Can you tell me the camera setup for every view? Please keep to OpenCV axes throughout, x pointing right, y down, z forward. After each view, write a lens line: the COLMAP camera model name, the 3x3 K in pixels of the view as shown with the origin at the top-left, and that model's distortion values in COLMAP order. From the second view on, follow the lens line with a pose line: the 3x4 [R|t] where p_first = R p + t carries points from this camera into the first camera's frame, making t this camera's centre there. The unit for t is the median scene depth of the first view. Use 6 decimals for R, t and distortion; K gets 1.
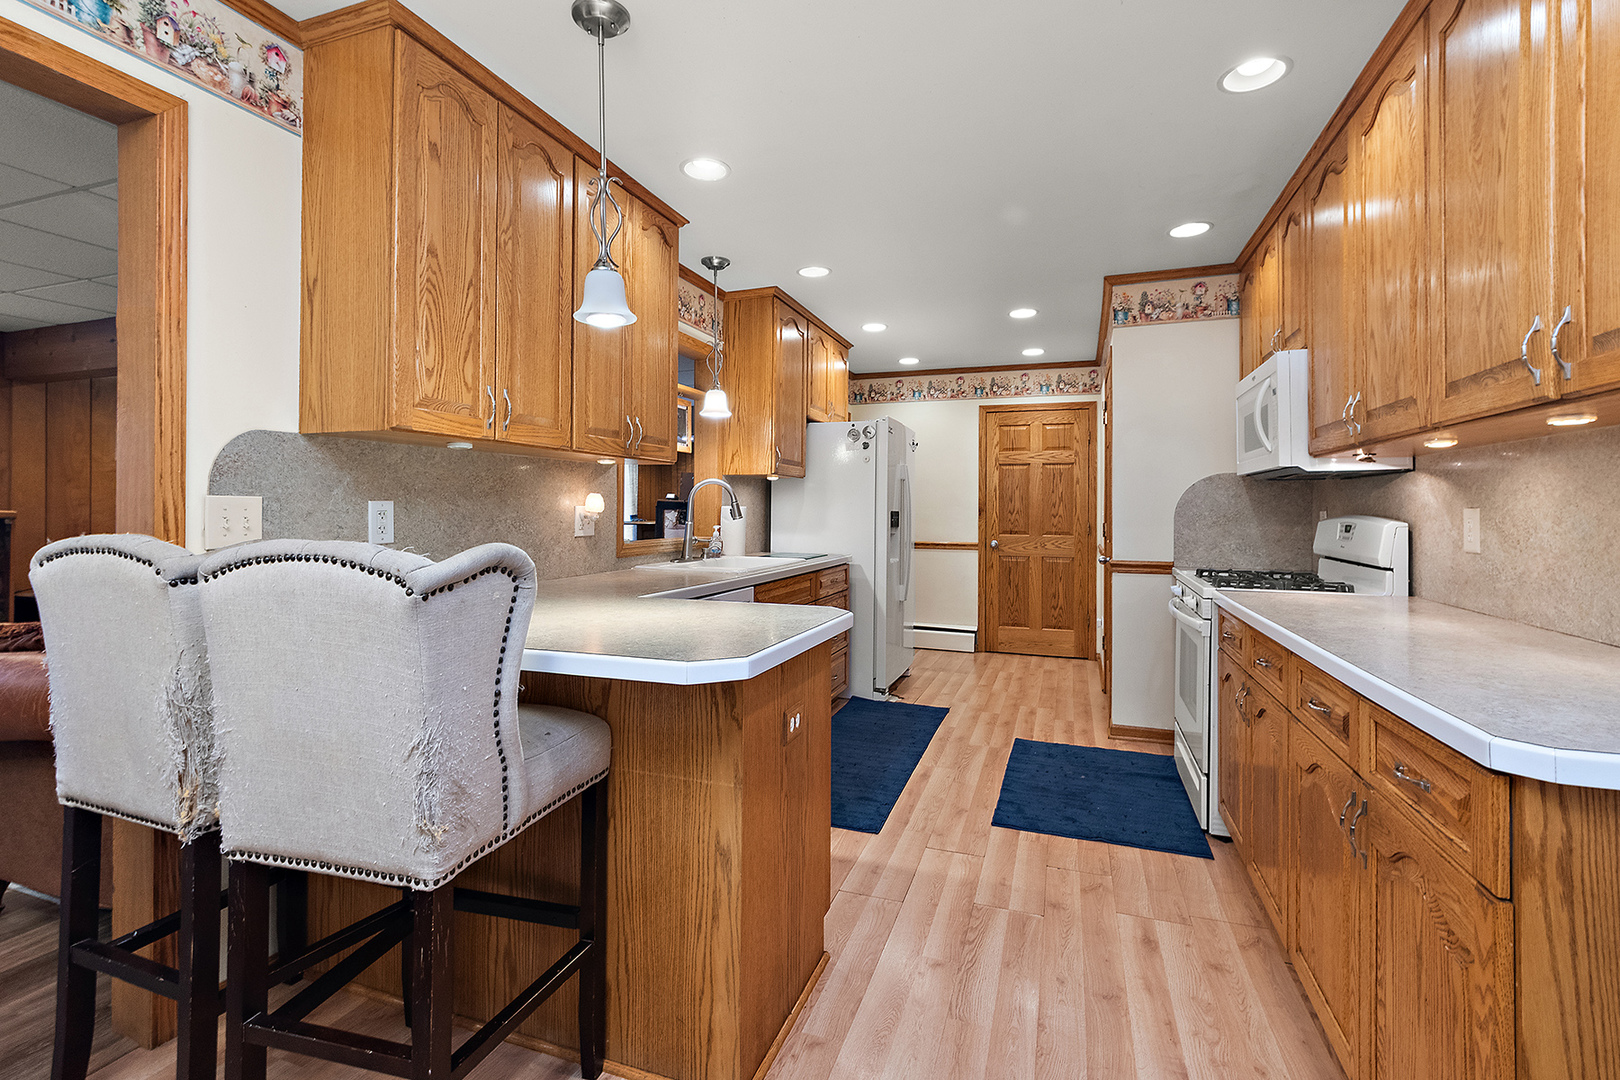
lens RADIAL K [[739.2, 0, 810.2], [0, 739.2, 507.8], [0, 0, 1]] dist [-0.001704, 0.000016]
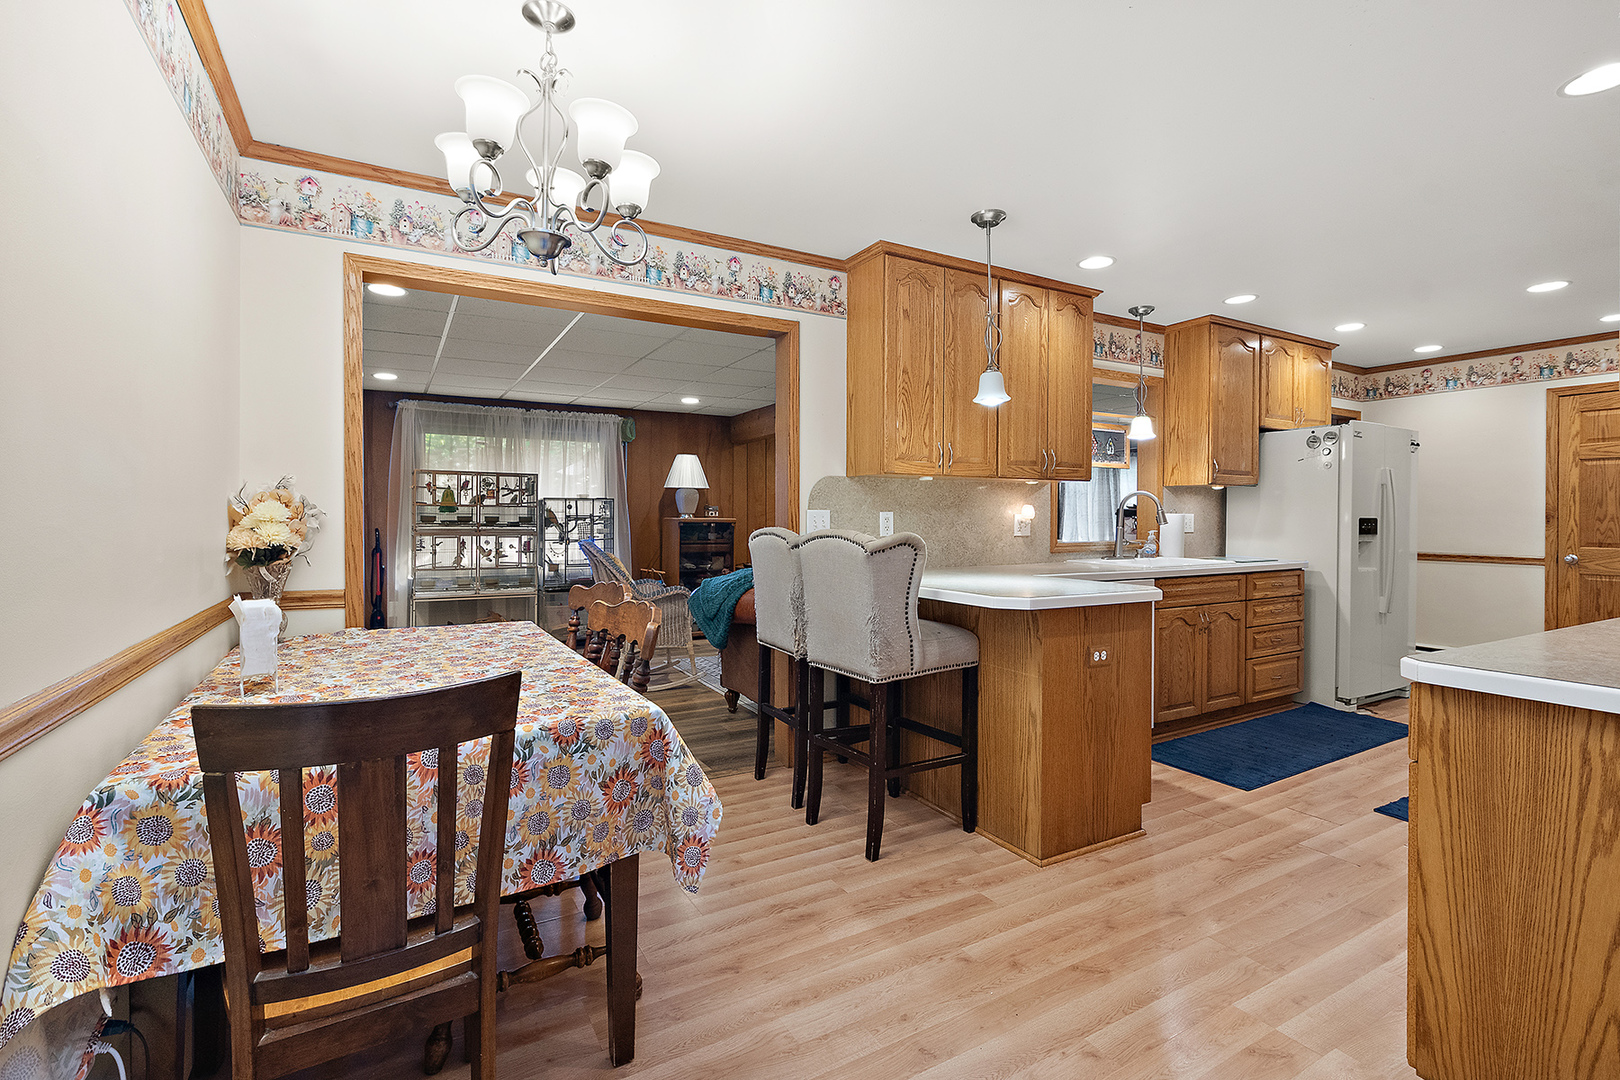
lens RADIAL K [[750.1, 0, 813.9], [0, 750.1, 519.7], [0, 0, 1]] dist [-0.009936, 0.000013]
pose [[0.760812, -0.000364, -0.648972, 0.272110], [0.003482, 0.999988, 0.003521, 0.001208], [0.648963, -0.004939, 0.760804, -0.284901]]
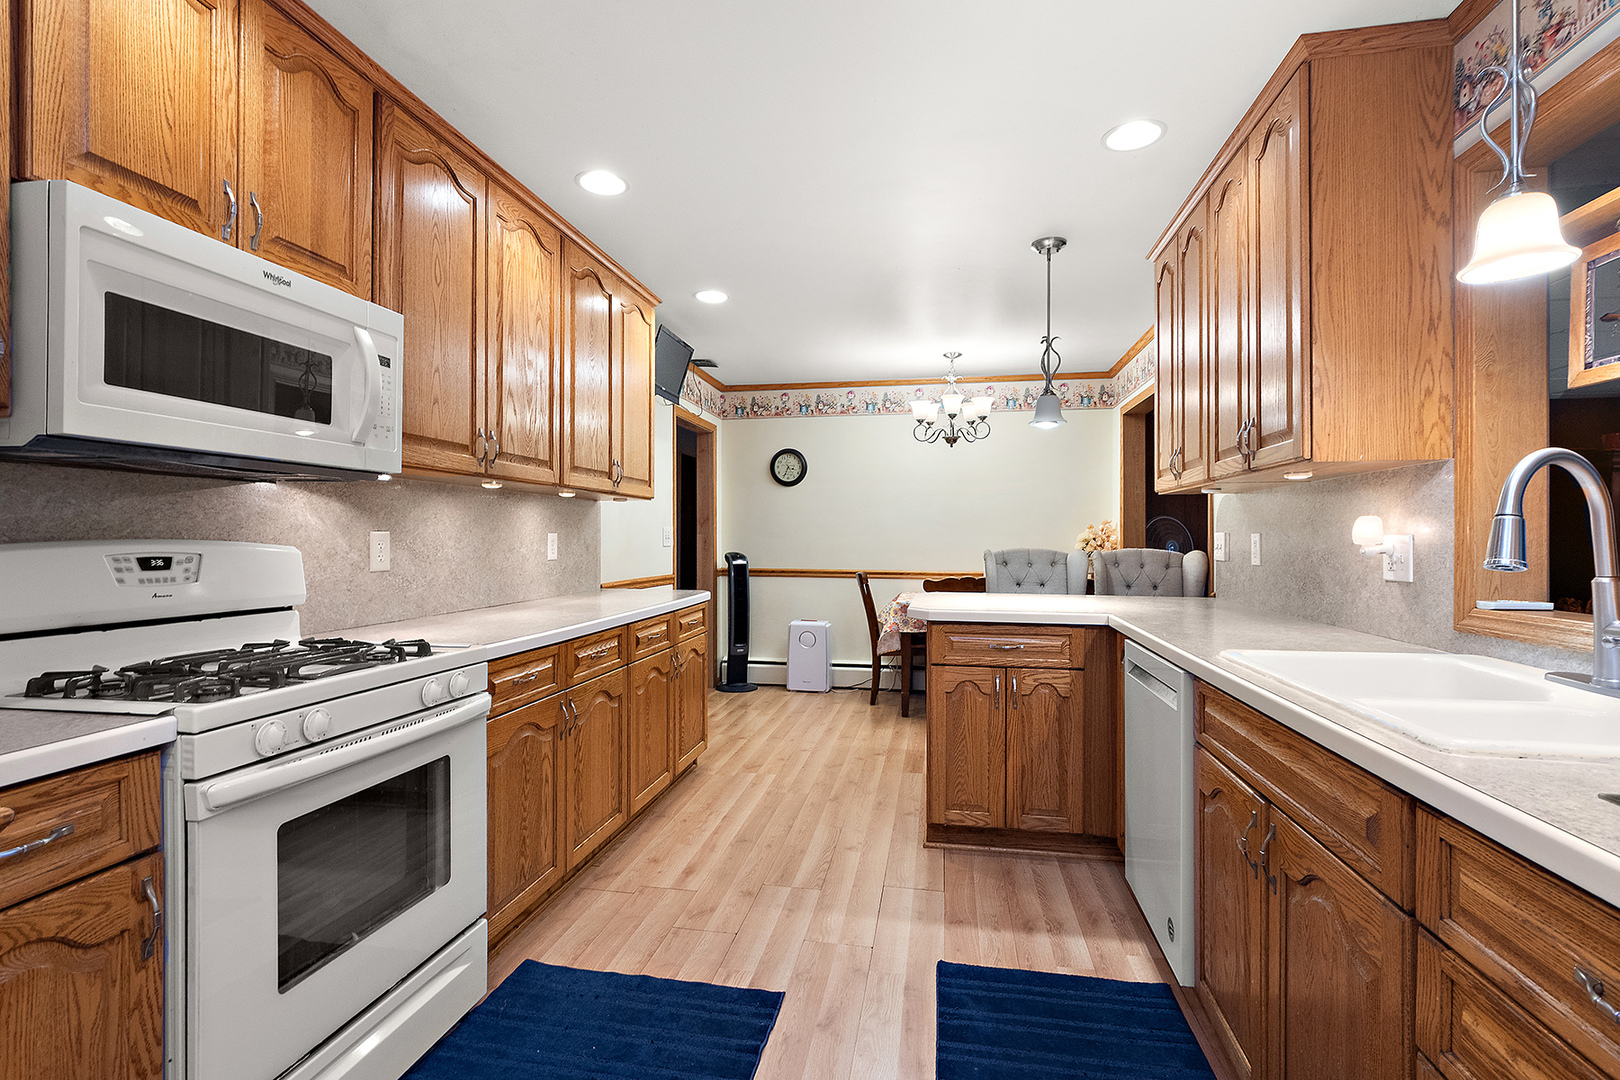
lens RADIAL K [[732.9, 0, 801.6], [0, 732.9, 540.3], [0, 0, 1]] dist [0.004994, -0.005283]
pose [[-0.989709, -0.007714, -0.142887, 0.273845], [-0.007837, 0.999969, 0.000296, 0.005667], [0.142880, 0.001413, -0.989739, 1.388015]]
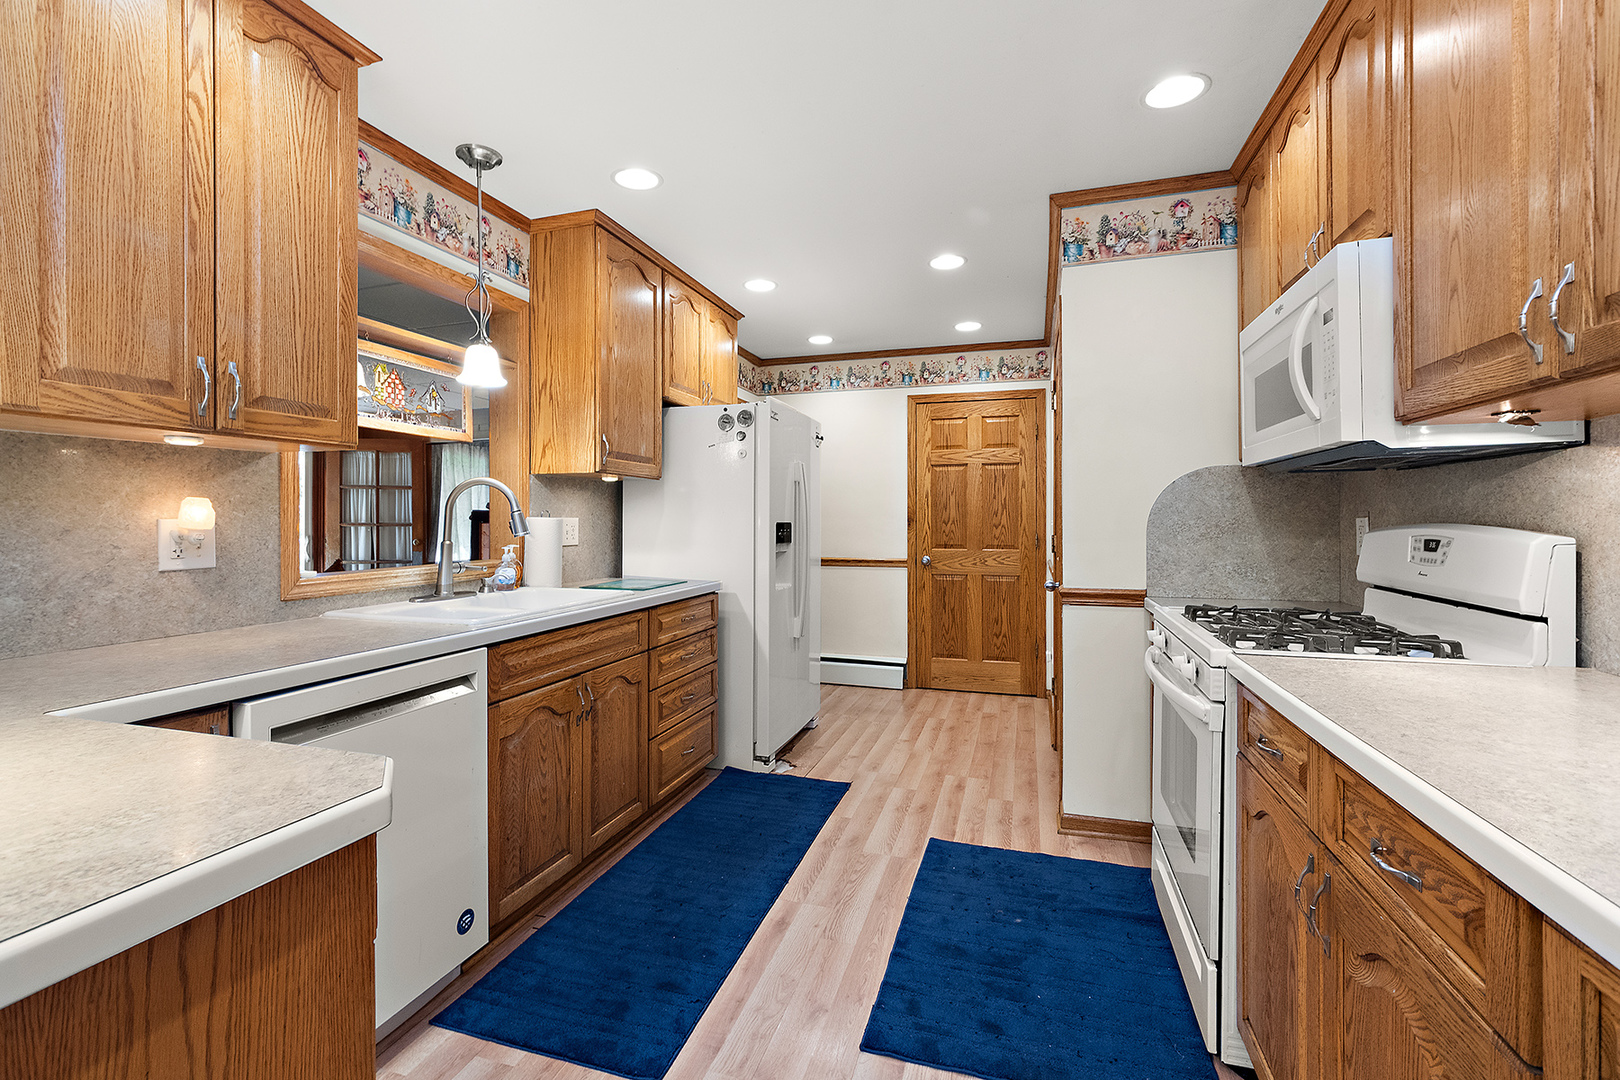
lens RADIAL K [[714.6, 0, 803.1], [0, 714.6, 526.5], [0, 0, 1]] dist [0.012164, -0.015564]
pose [[0.999391, -0.008480, 0.033847, 0.152472], [0.008104, 0.999904, 0.011214, 0.000919], [-0.033939, -0.010933, 0.999364, 0.357161]]
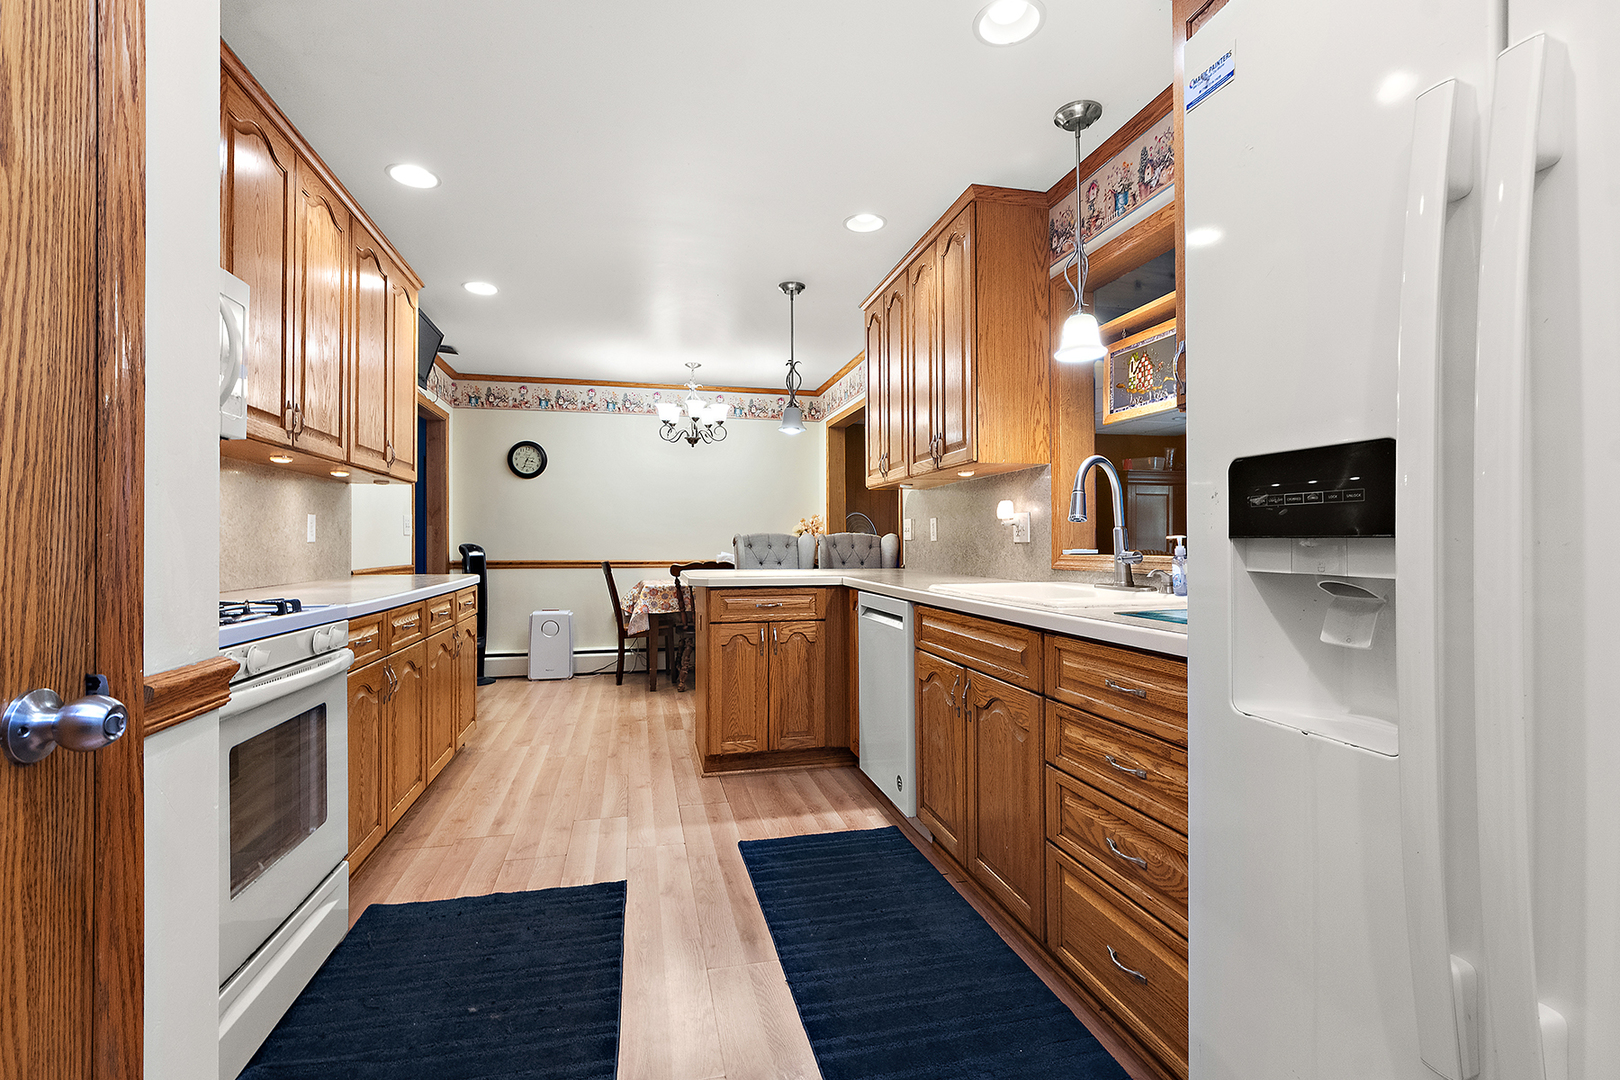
lens RADIAL K [[732.9, 0, 801.6], [0, 732.9, 540.3], [0, 0, 1]] dist [0.004994, -0.005283]
pose [[-0.848147, -0.005433, -0.529733, 0.430477], [-0.001669, 0.999970, -0.007583, 0.038800], [0.529759, -0.005548, -0.848130, 1.502108]]
